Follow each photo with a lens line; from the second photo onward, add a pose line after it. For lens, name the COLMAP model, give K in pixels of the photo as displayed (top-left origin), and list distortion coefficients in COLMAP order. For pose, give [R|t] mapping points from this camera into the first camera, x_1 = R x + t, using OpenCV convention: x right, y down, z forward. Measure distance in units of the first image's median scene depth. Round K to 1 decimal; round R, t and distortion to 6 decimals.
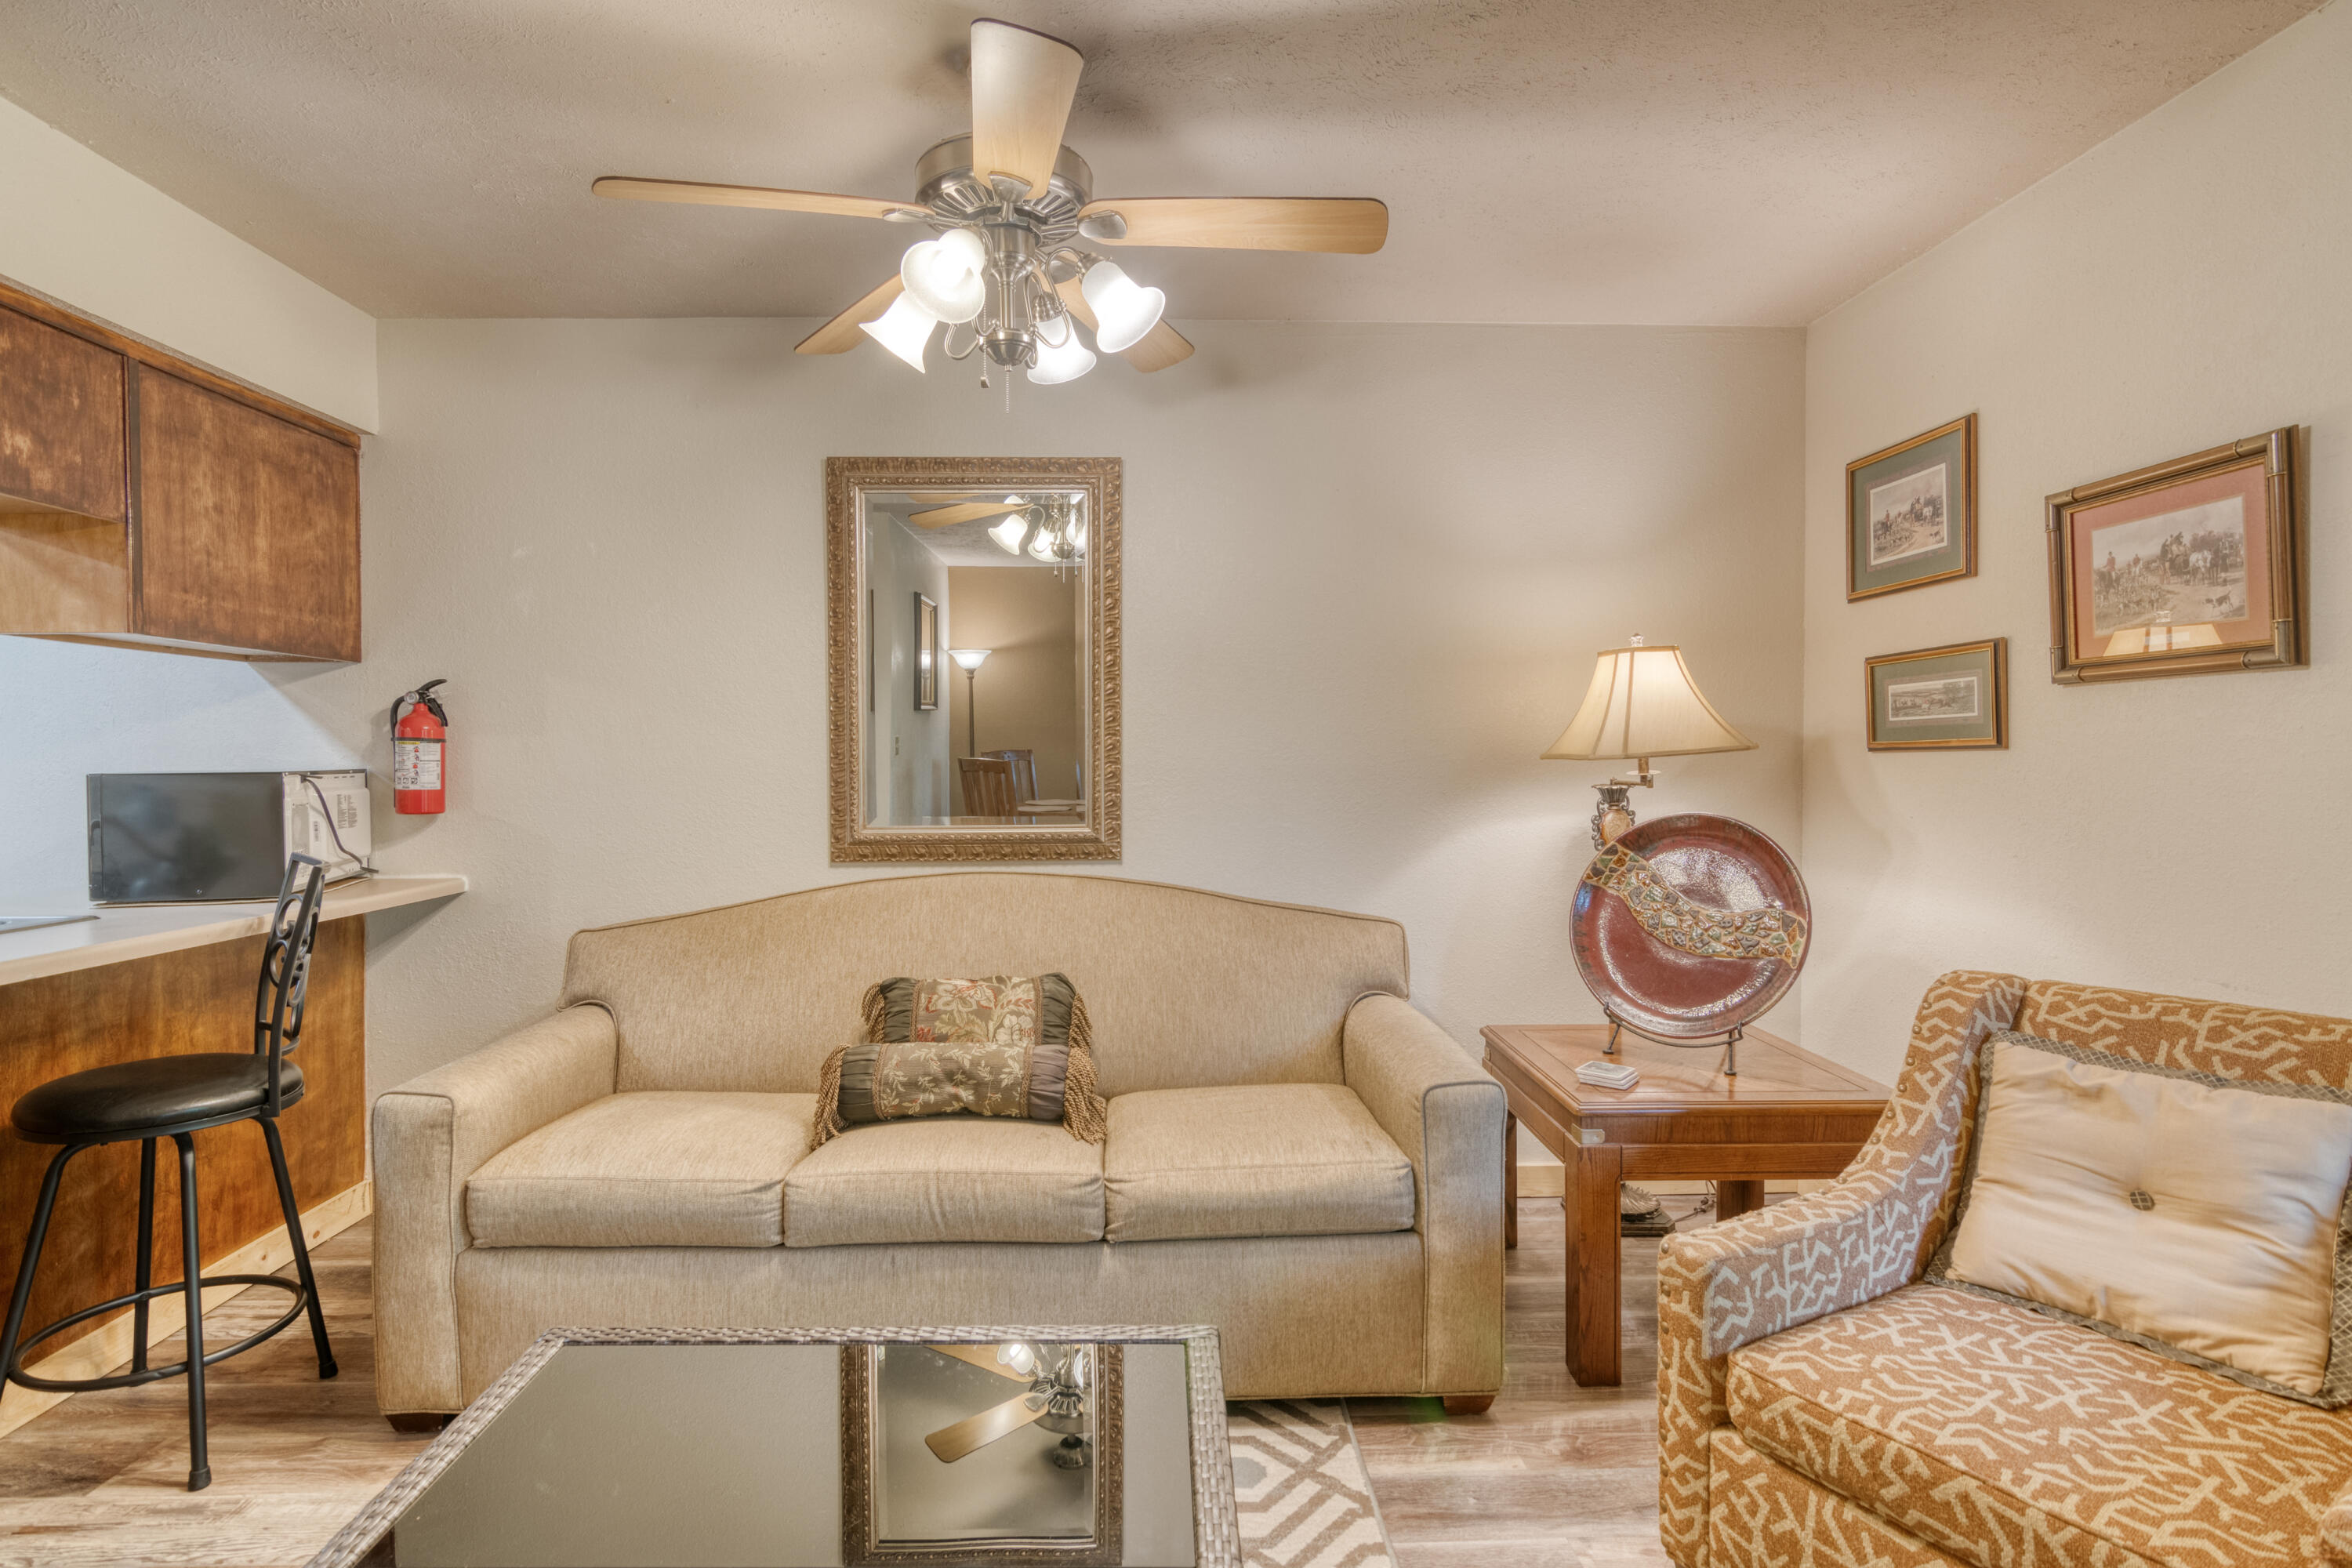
lens RADIAL K [[1109.3, 0, 1174.0], [0, 1109.3, 769.0], [0, 0, 1]] dist [-0.003297, 0.001469]
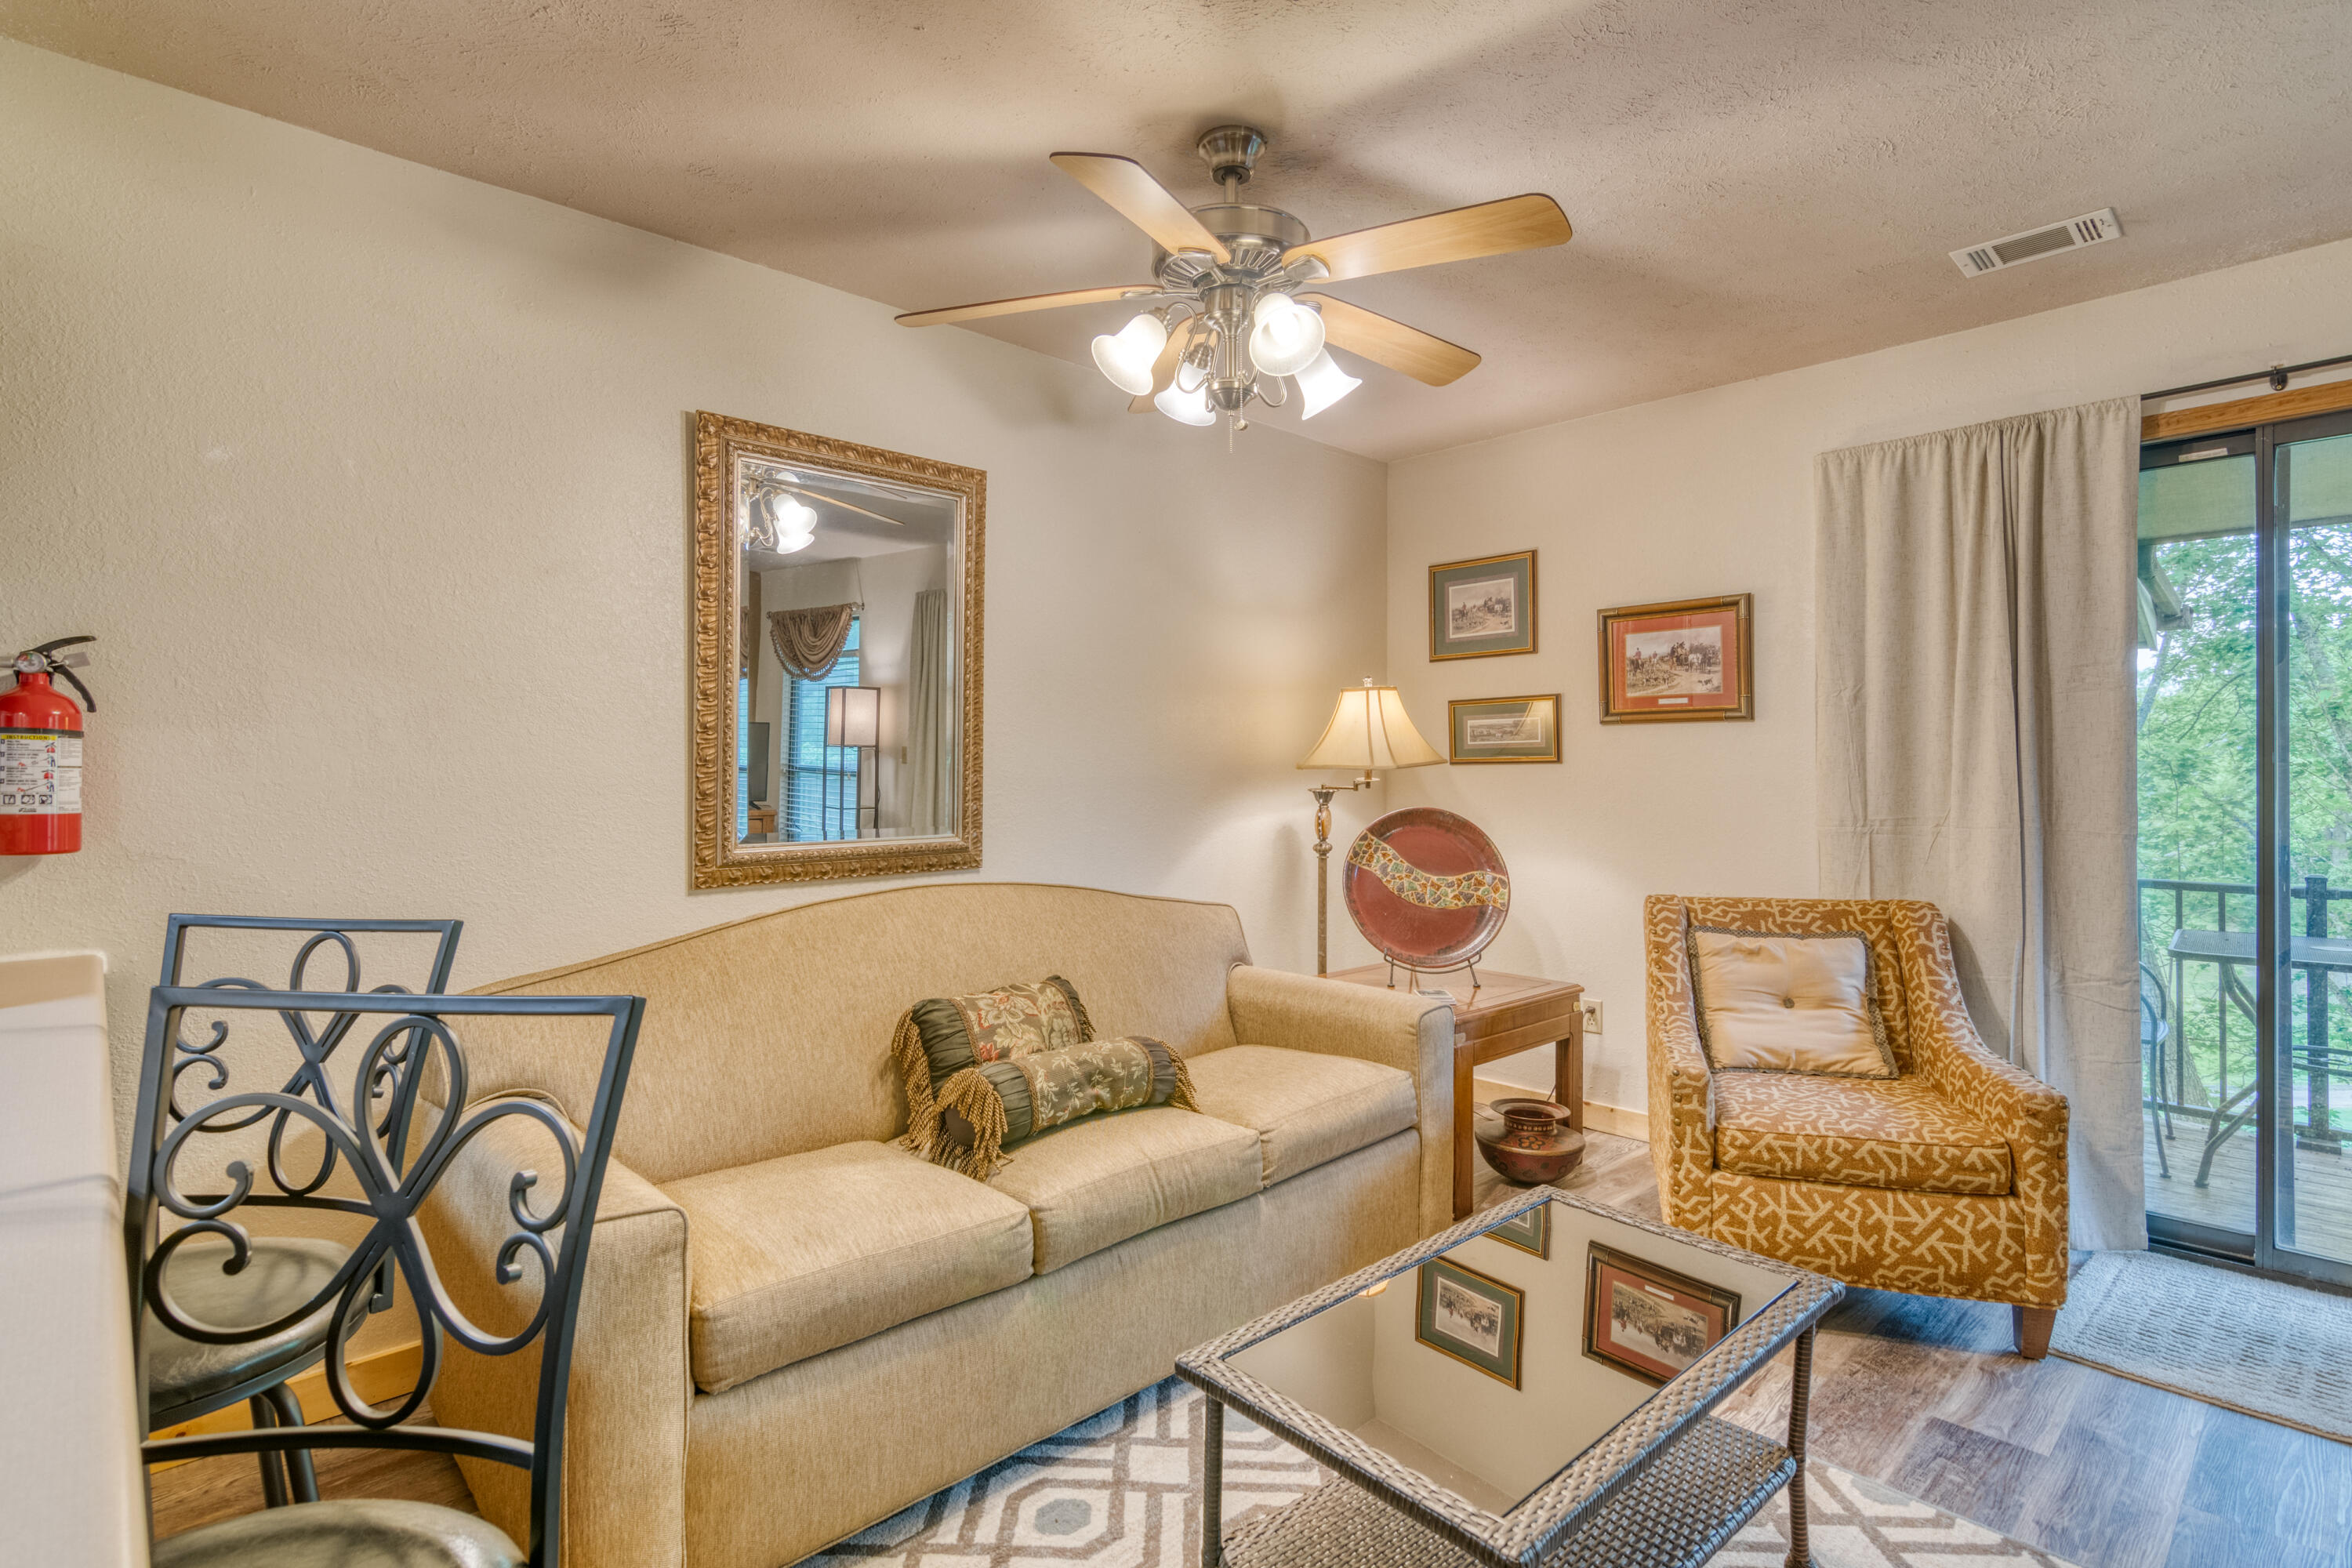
lens RADIAL K [[1085.1, 0, 1177.6], [0, 1085.1, 769.1], [0, 0, 1]] dist [-0.001567, -0.000161]
pose [[0.762430, 0.002776, 0.647065, -0.846814], [0.004781, 0.999939, -0.009923, 0.004223], [-0.647053, 0.010659, 0.762370, 0.201099]]
